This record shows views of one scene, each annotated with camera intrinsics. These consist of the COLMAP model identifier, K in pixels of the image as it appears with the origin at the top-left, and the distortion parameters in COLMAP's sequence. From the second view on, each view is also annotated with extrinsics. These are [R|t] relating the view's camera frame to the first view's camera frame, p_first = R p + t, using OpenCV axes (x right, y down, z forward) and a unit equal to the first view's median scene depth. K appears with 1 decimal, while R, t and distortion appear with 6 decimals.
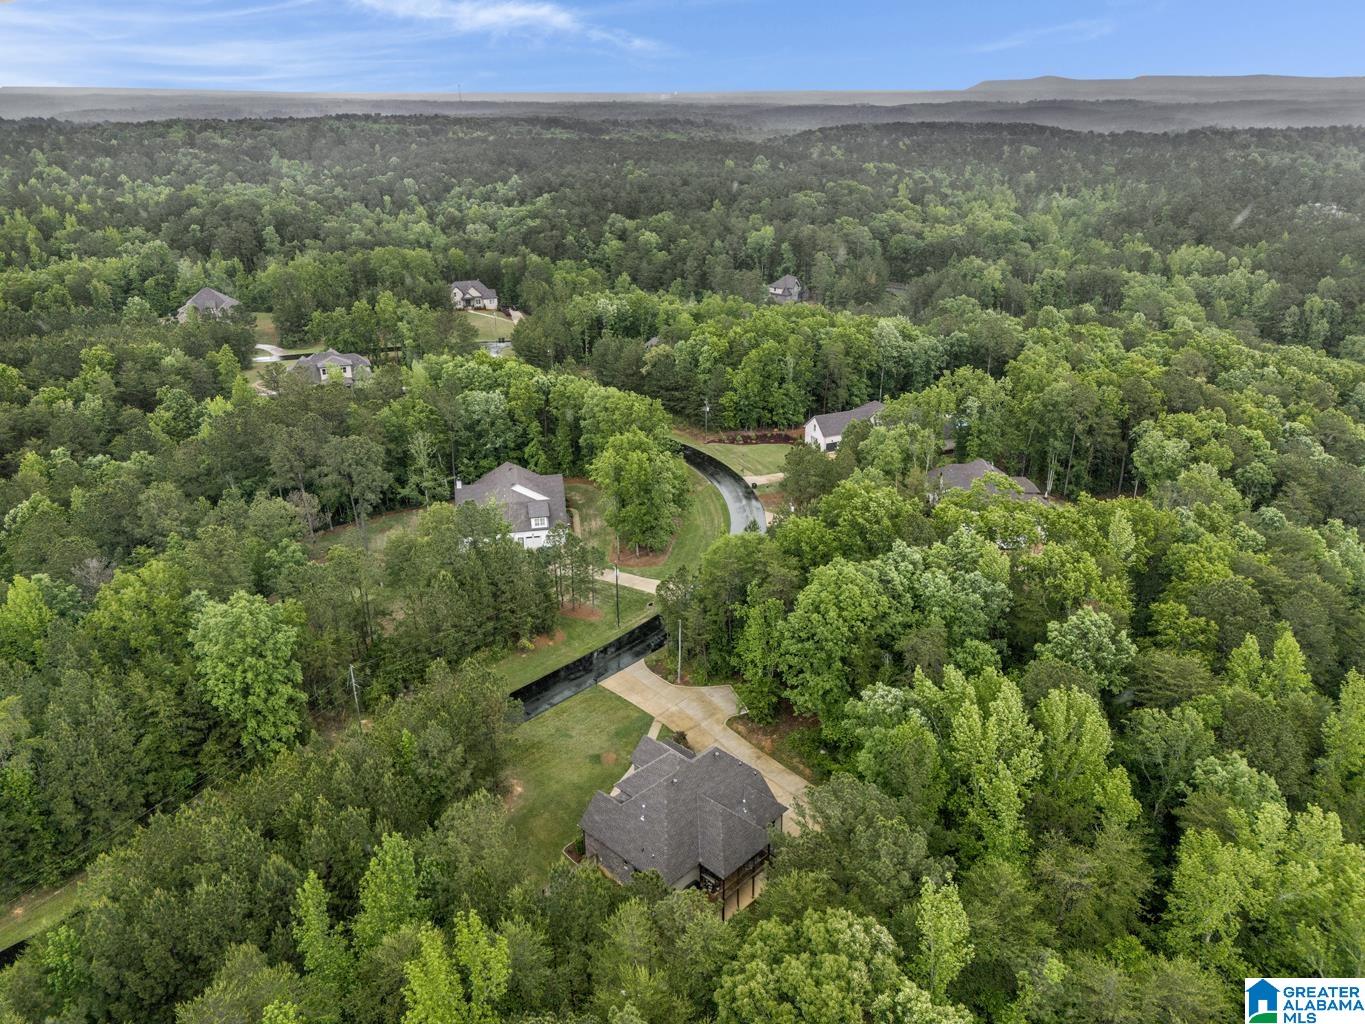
lens RADIAL K [[1007.4, 0, 684.3], [0, 1007.4, 504.3], [0, 0, 1]] dist [0.091602, -0.090542]
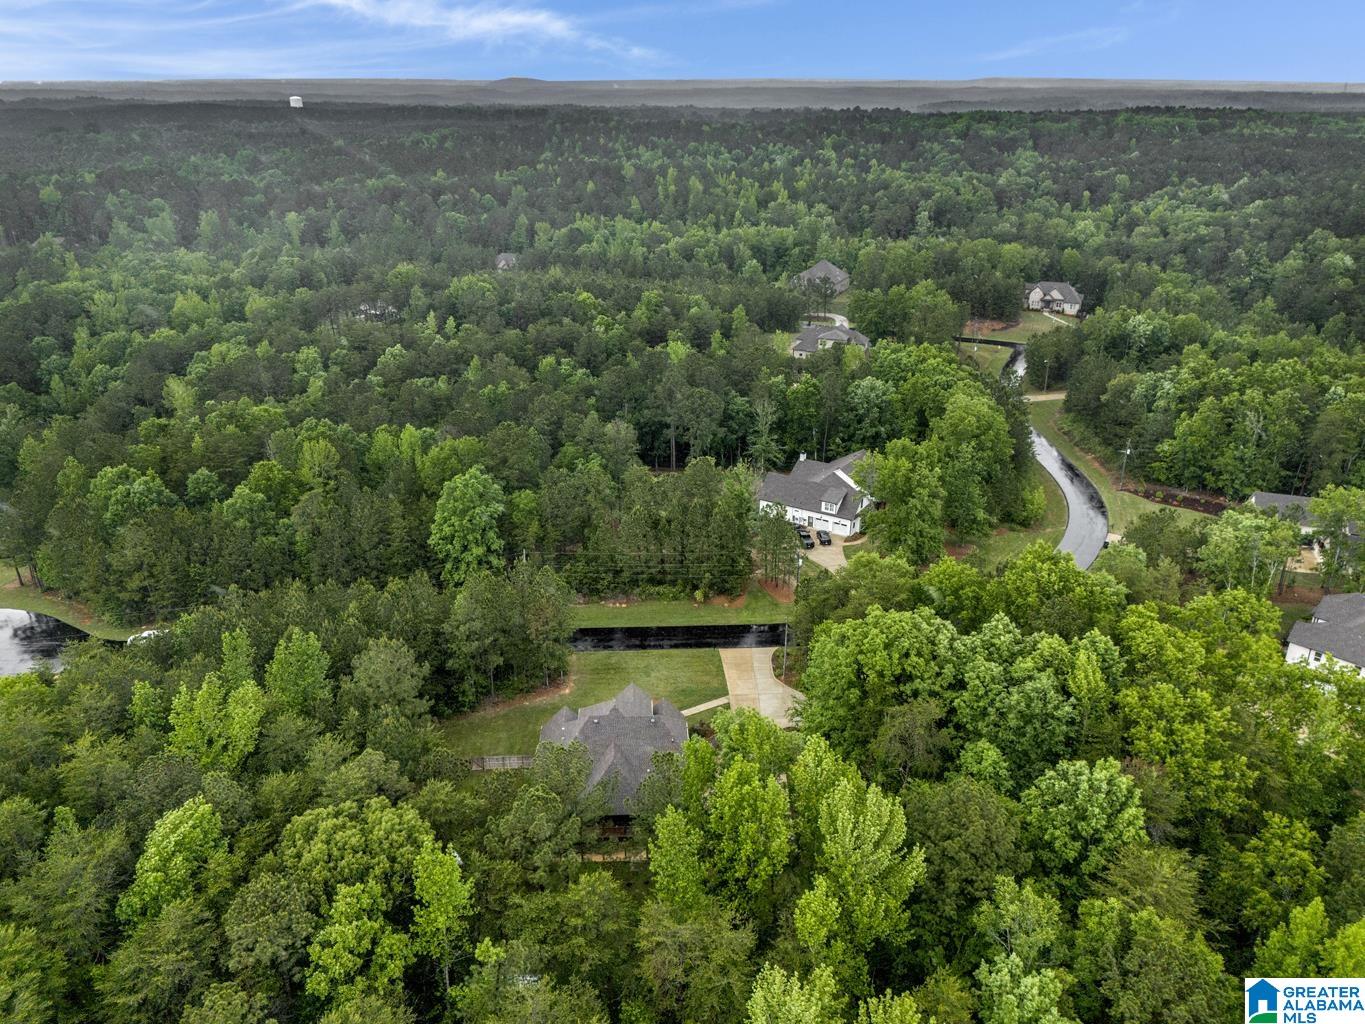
lens RADIAL K [[1007.4, 0, 684.3], [0, 1007.4, 504.3], [0, 0, 1]] dist [0.091602, -0.090542]
pose [[0.731668, 0.272331, -0.624899, 0.390236], [-0.267266, 0.957936, 0.104538, -0.053564], [0.627081, 0.090527, 0.773675, 0.108770]]
